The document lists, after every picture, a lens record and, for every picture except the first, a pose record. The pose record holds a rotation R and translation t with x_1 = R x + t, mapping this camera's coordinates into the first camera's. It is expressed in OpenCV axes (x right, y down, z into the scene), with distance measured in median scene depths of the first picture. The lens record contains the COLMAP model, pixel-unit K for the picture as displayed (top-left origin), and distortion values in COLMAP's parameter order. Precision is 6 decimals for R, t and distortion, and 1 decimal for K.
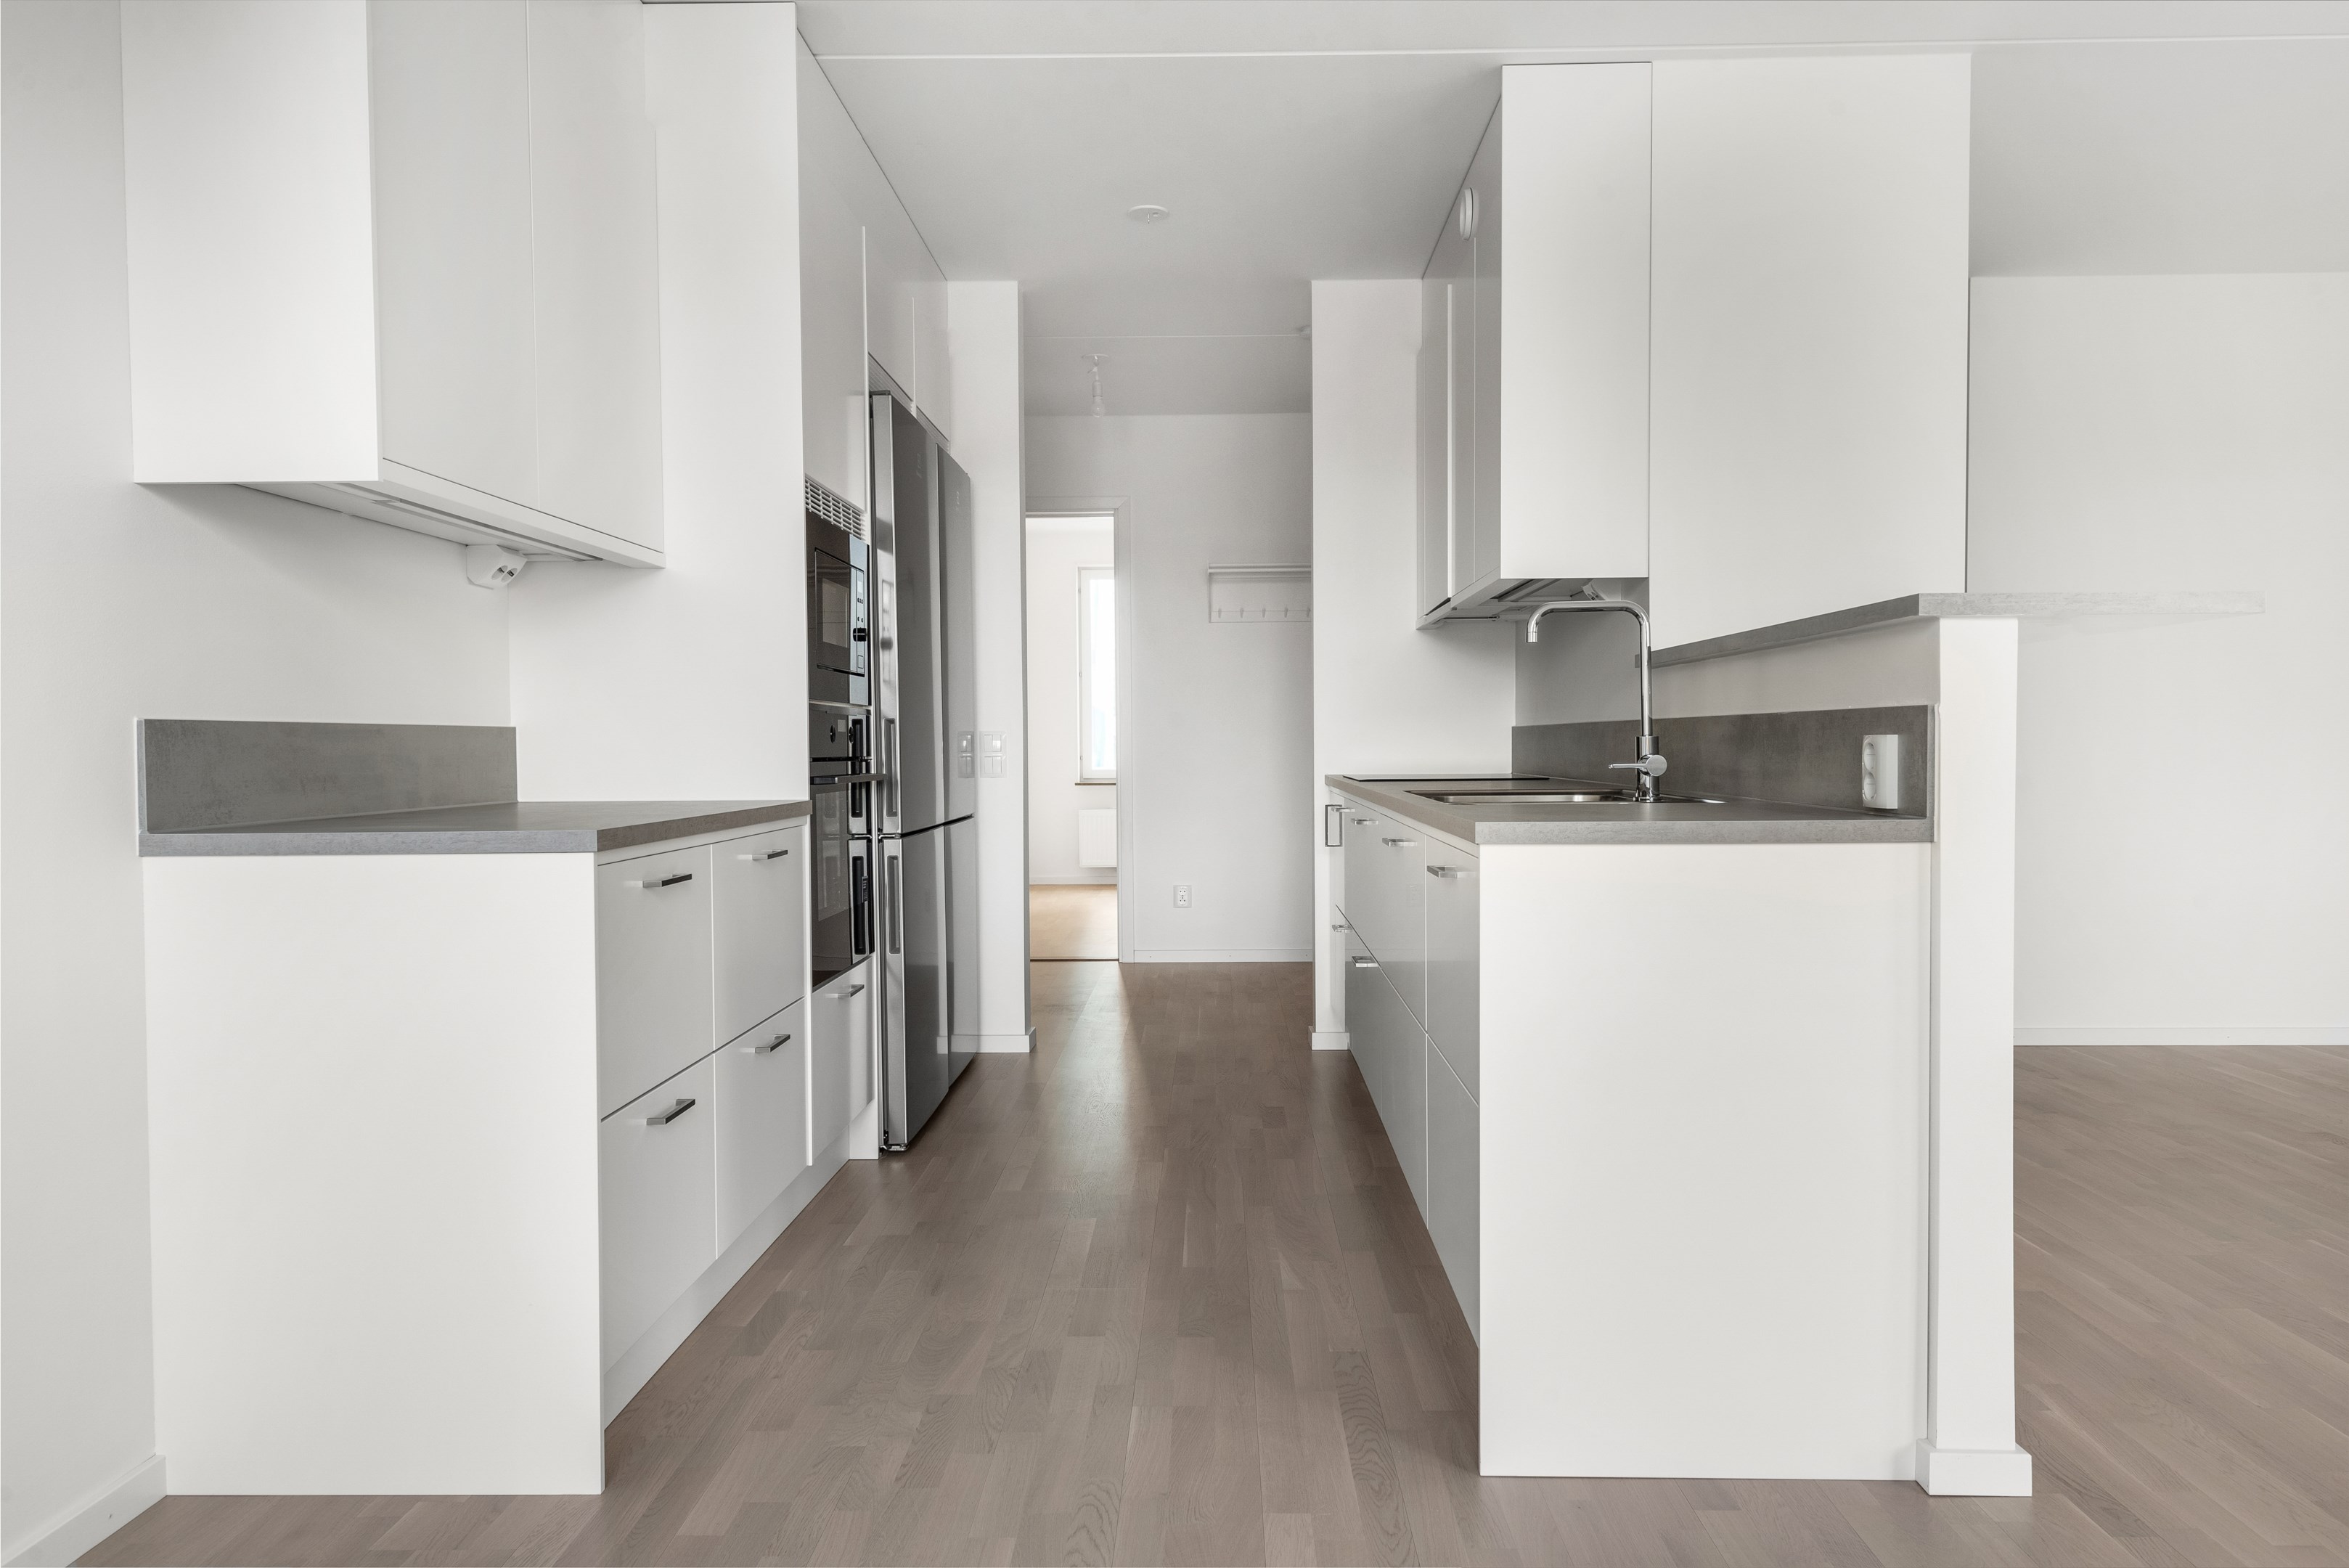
lens RADIAL K [[1622.7, 0, 1185.2], [0, 1622.7, 767.0], [0, 0, 1]] dist [0.029080, 0.006344]
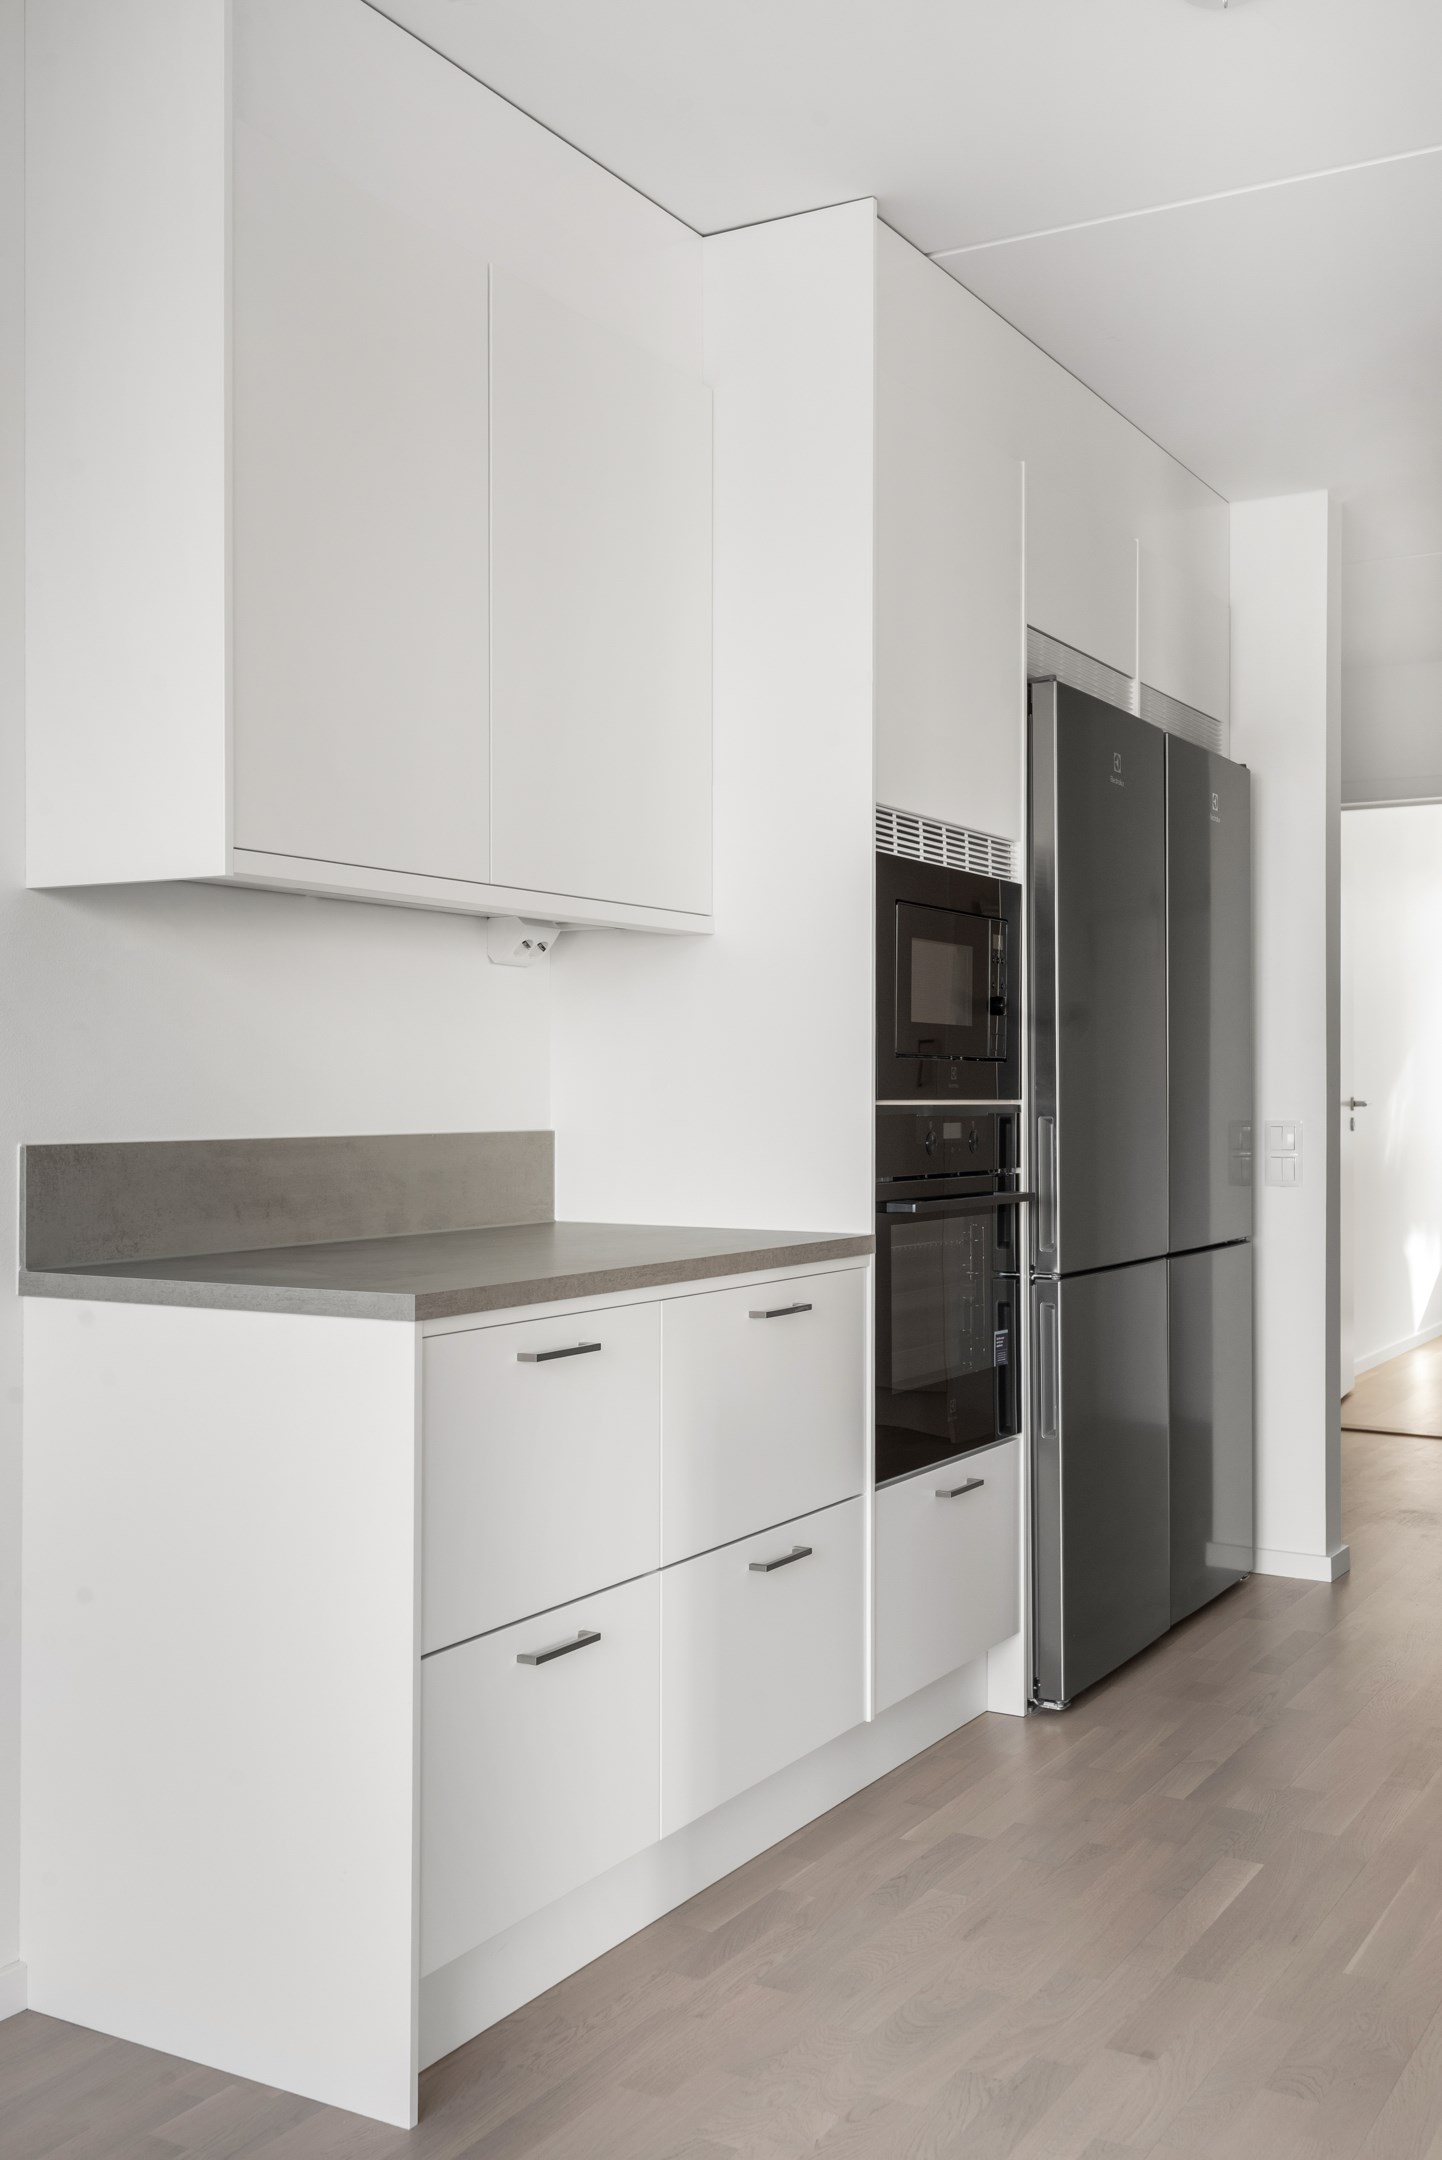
lens RADIAL K [[2115.1, 0, 719.0], [0, 2115.1, 1074.6], [0, 0, 1]] dist [0.043182, 0.000000]
pose [[0.871295, 0.005008, -0.490734, 0.193290], [-0.014839, 0.999760, -0.016145, -0.037733], [0.490535, 0.021349, 0.871160, 0.106949]]
